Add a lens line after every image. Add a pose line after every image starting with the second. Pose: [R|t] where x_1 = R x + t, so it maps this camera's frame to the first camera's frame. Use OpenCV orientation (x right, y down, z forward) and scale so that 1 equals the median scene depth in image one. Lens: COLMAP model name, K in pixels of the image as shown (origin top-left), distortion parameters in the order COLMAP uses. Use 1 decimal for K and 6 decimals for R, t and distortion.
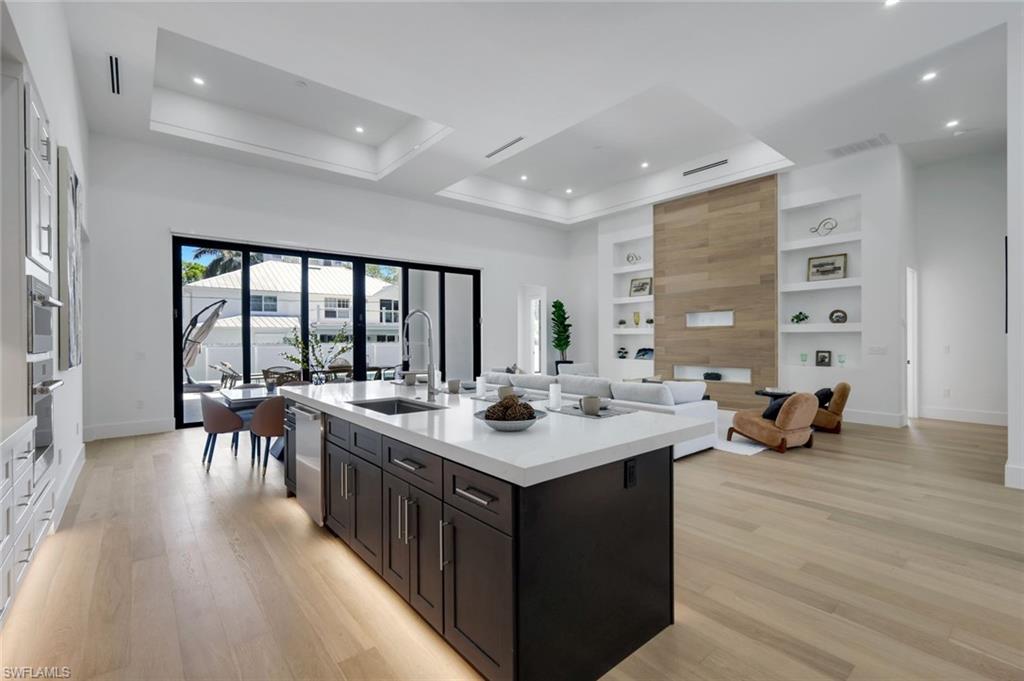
lens RADIAL K [[450.1, 0, 512.2], [0, 450.1, 338.8], [0, 0, 1]] dist [0.002327, 0.000114]
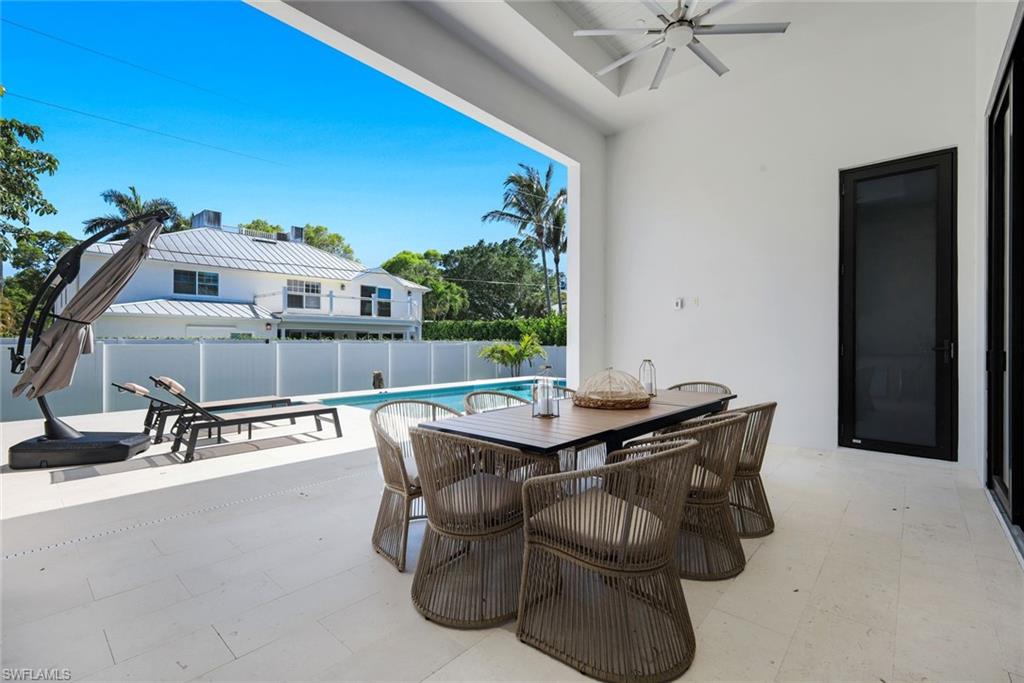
lens RADIAL K [[447.7, 0, 513.0], [0, 447.7, 338.9], [0, 0, 1]] dist [0.005025, 0.000192]
pose [[0.989546, 0.009696, 0.143890, -0.553779], [-0.008518, 0.999925, -0.008797, 0.028617], [-0.143964, 0.007480, 0.989555, 0.807825]]
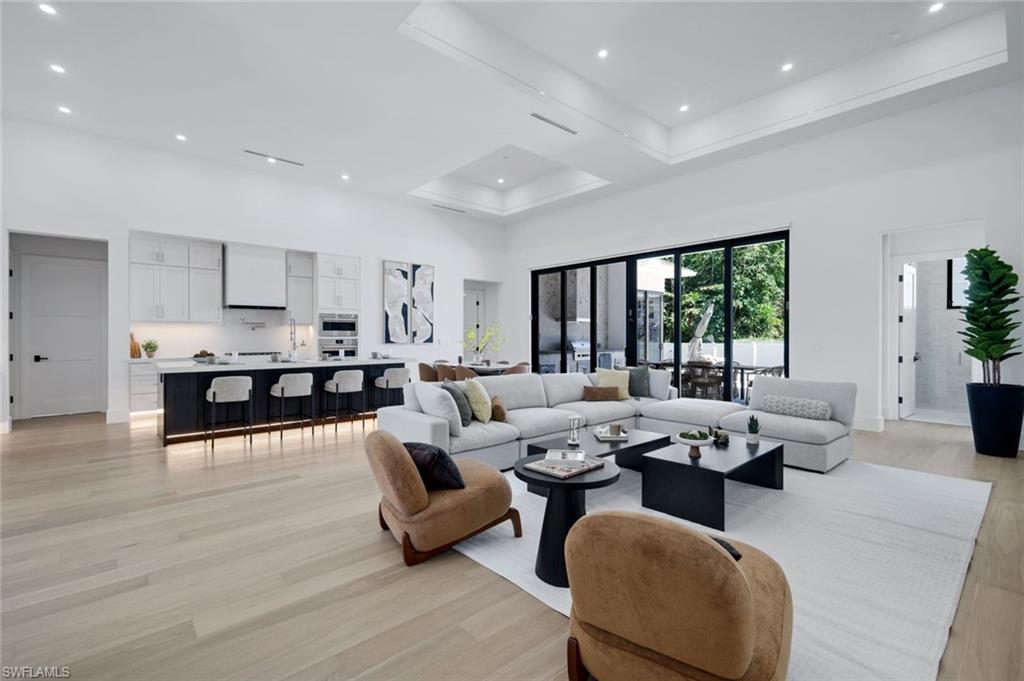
lens RADIAL K [[455.6, 0, 513.5], [0, 455.6, 337.6], [0, 0, 1]] dist [0.009060, 0.000390]
pose [[0.031572, 0.006918, -0.999478, 0.661398], [-0.005175, 0.999964, 0.006758, 0.004599], [0.999488, 0.004959, 0.031607, 0.641902]]
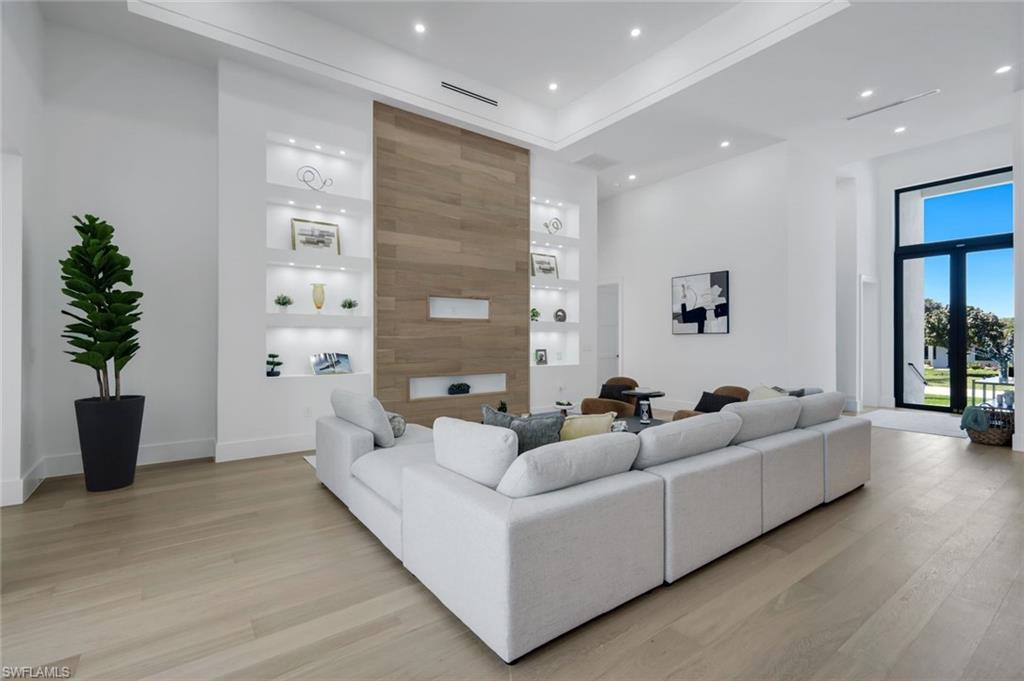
lens RADIAL K [[464.5, 0, 511.7], [0, 464.5, 337.7], [0, 0, 1]] dist [0.008880, 0.000351]
pose [[0.062111, 0.007687, 0.998040, -0.272383], [0.000711, 0.999970, -0.007746, 0.007600], [-0.998069, 0.001190, 0.062104, 0.823220]]
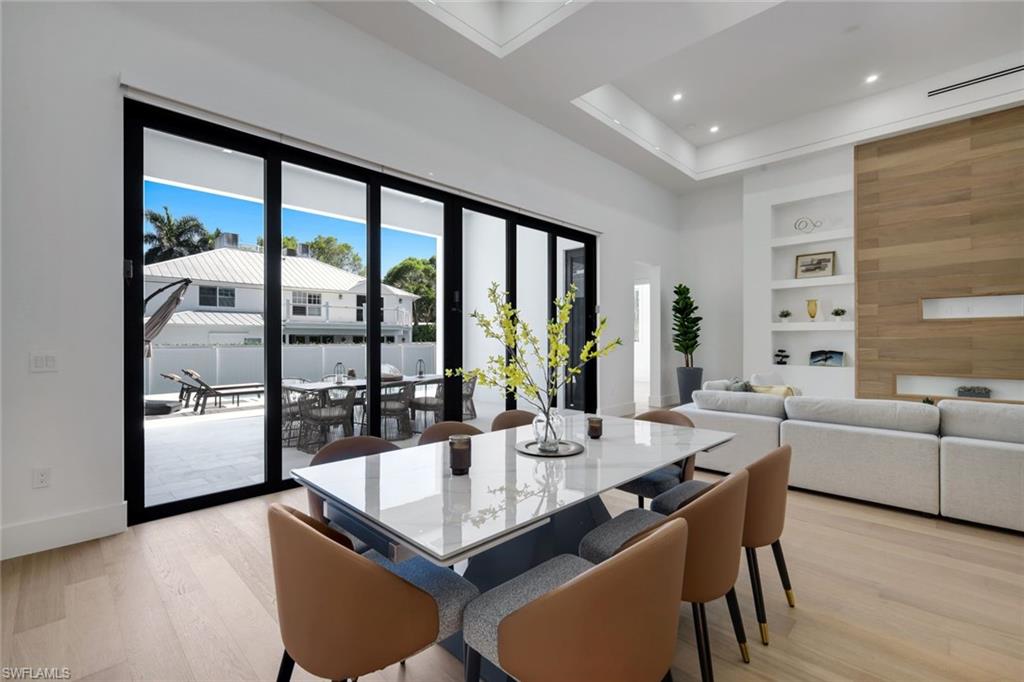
lens RADIAL K [[450.1, 0, 512.2], [0, 450.1, 339.3], [0, 0, 1]] dist [0.002327, 0.000114]
pose [[0.995034, 0.004705, 0.099420, -0.297545], [-0.004104, 0.999972, -0.006247, 0.010720], [-0.099447, 0.005808, 0.995026, 0.371277]]
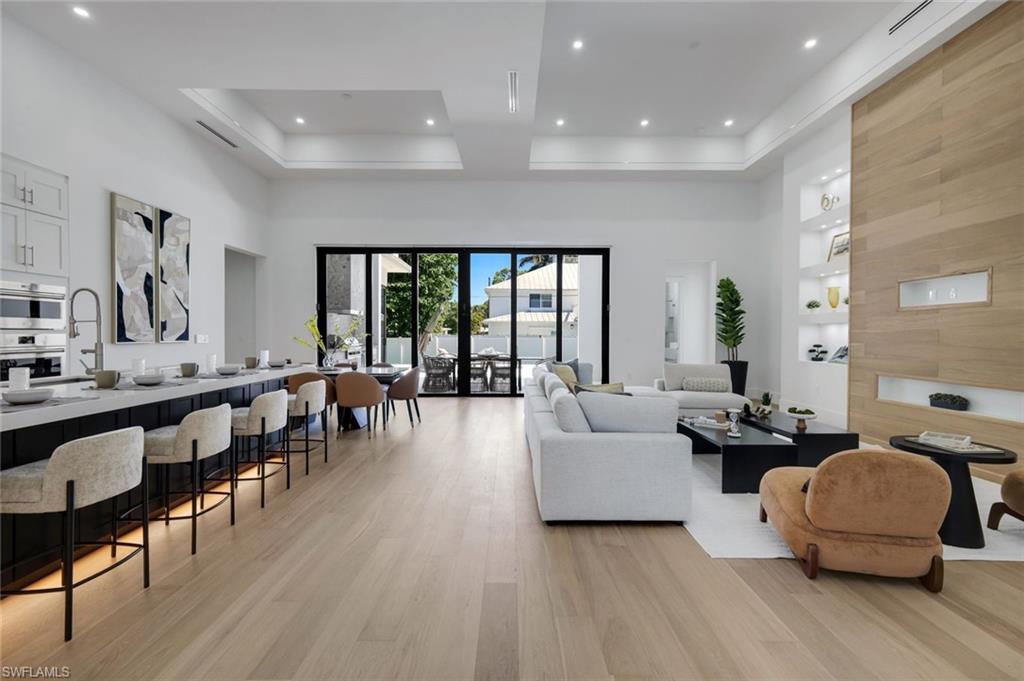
lens RADIAL K [[447.7, 0, 513.0], [0, 447.7, 337.9], [0, 0, 1]] dist [0.005025, 0.000192]
pose [[0.770679, 0.015495, -0.637035, 0.366259], [-0.010290, 0.999877, 0.011871, 0.008652], [0.637141, -0.002594, 0.770743, 0.265571]]
